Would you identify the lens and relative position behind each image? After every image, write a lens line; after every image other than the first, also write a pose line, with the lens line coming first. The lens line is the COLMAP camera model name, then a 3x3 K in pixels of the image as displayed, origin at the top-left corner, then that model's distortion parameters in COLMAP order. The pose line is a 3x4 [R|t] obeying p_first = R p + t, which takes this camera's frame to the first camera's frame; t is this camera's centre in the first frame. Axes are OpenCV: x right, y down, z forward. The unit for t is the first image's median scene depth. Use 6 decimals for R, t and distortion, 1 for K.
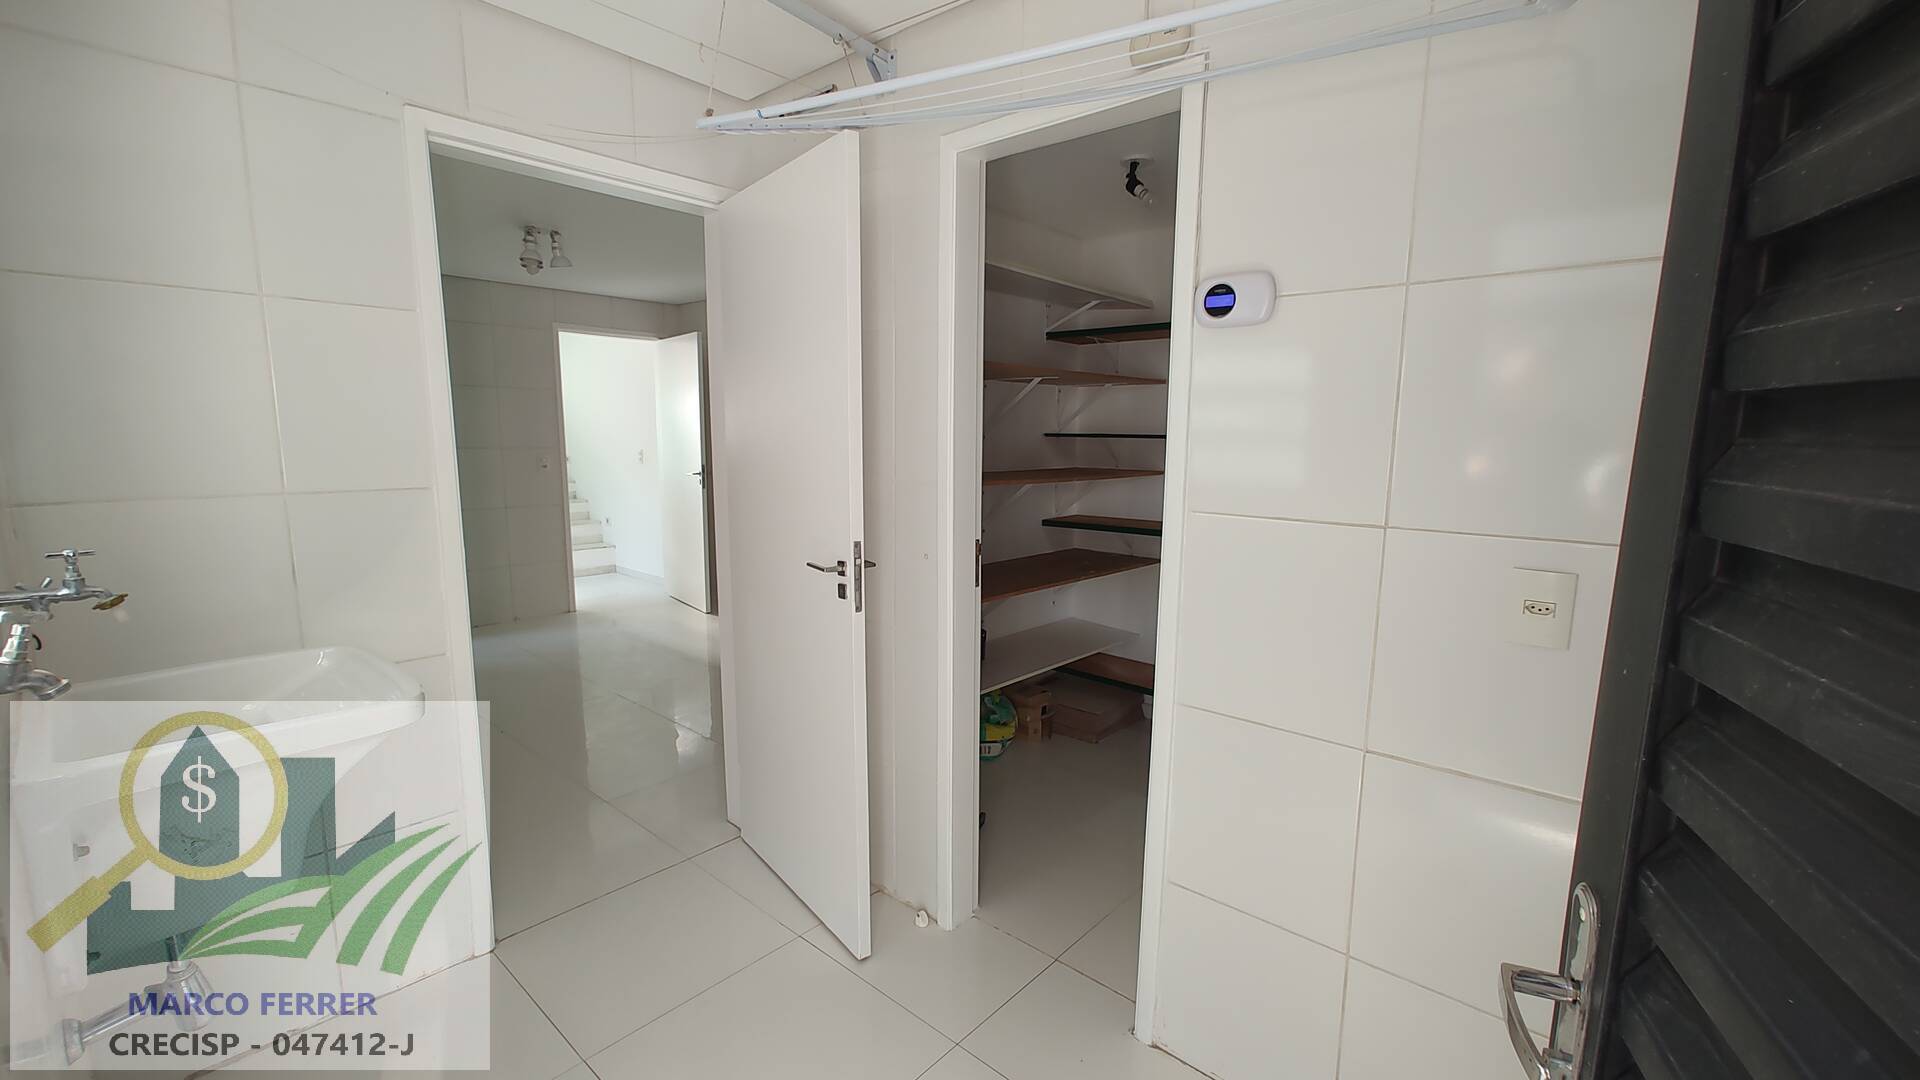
lens RADIAL K [[800.8, 0, 956.2], [0, 800.8, 547.7], [0, 0, 1]] dist [0.002907, 0.000342]
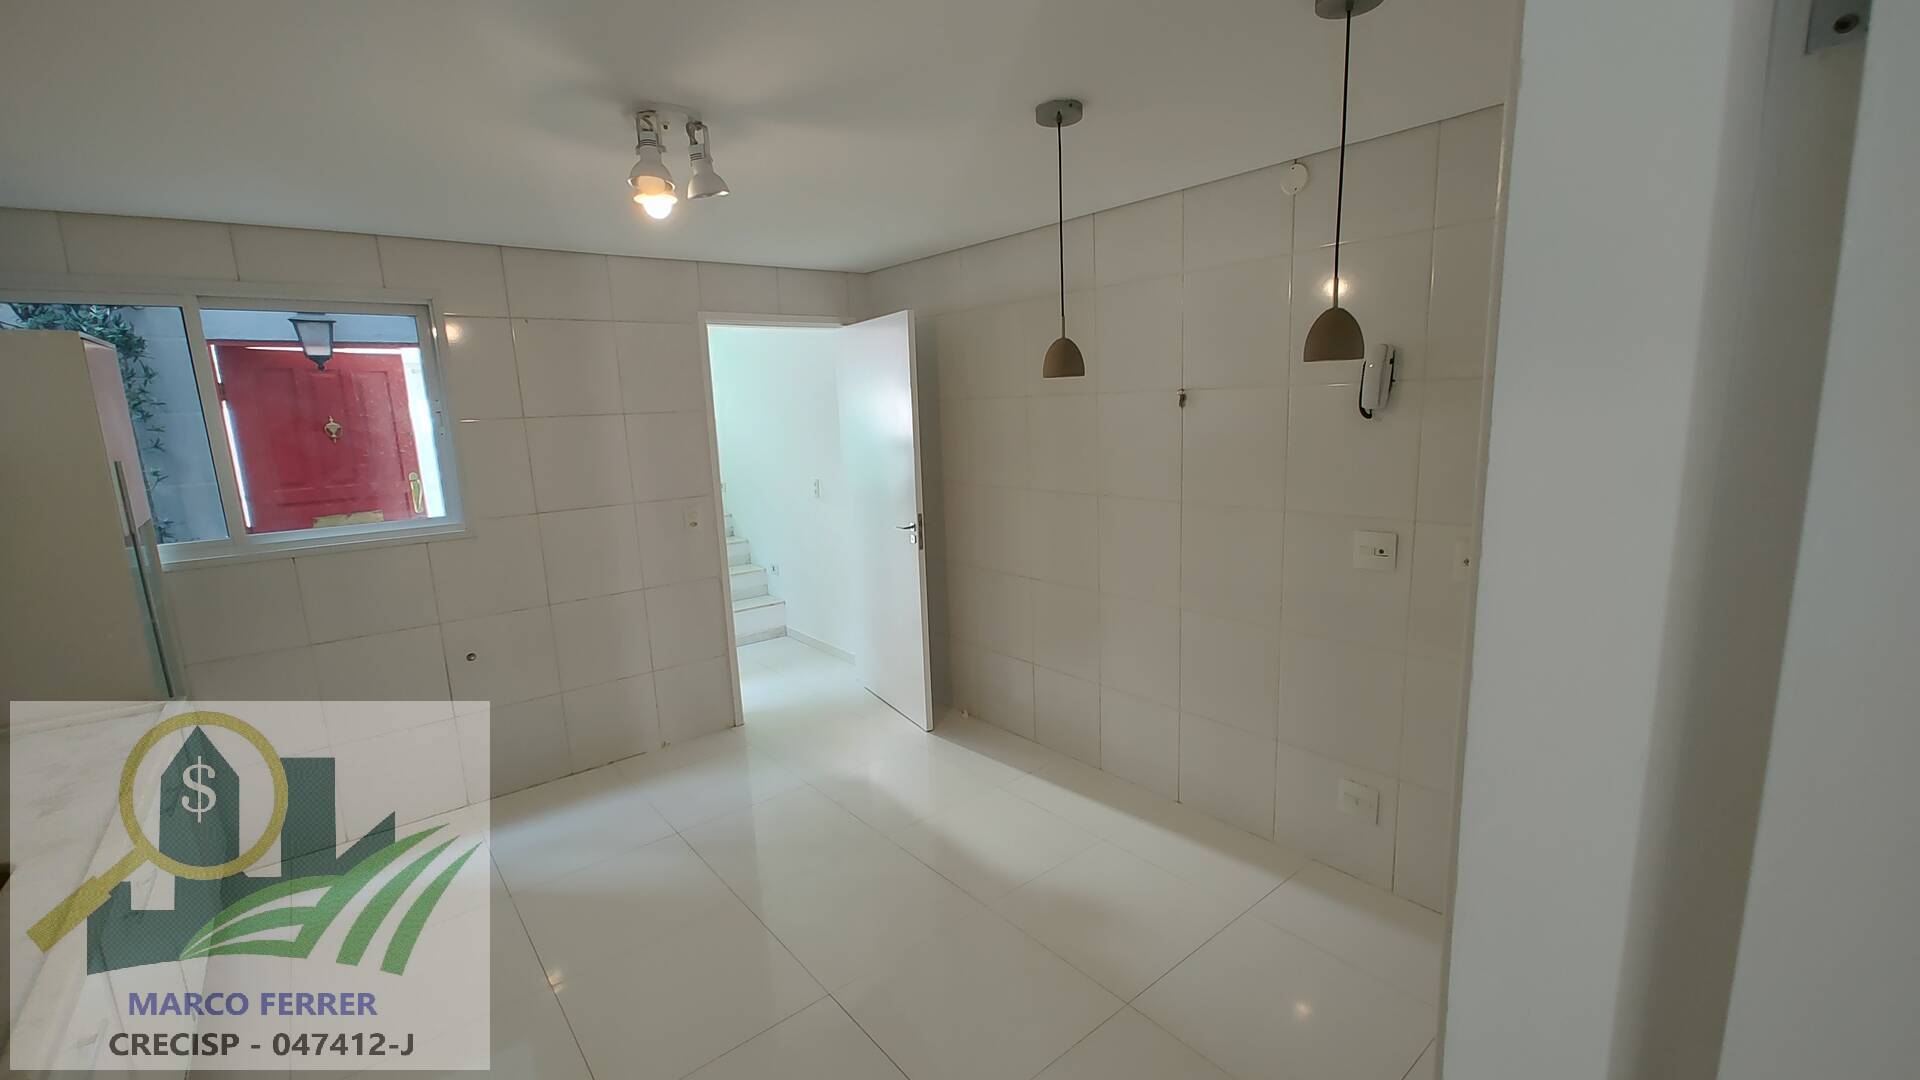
lens RADIAL K [[800.8, 0, 960.9], [0, 800.8, 546.2], [0, 0, 1]] dist [0.002907, 0.000342]
pose [[0.987247, -0.022295, -0.157629, -0.164249], [0.027347, 0.999177, 0.029954, -0.088065], [0.156831, -0.033883, 0.987044, 0.325491]]
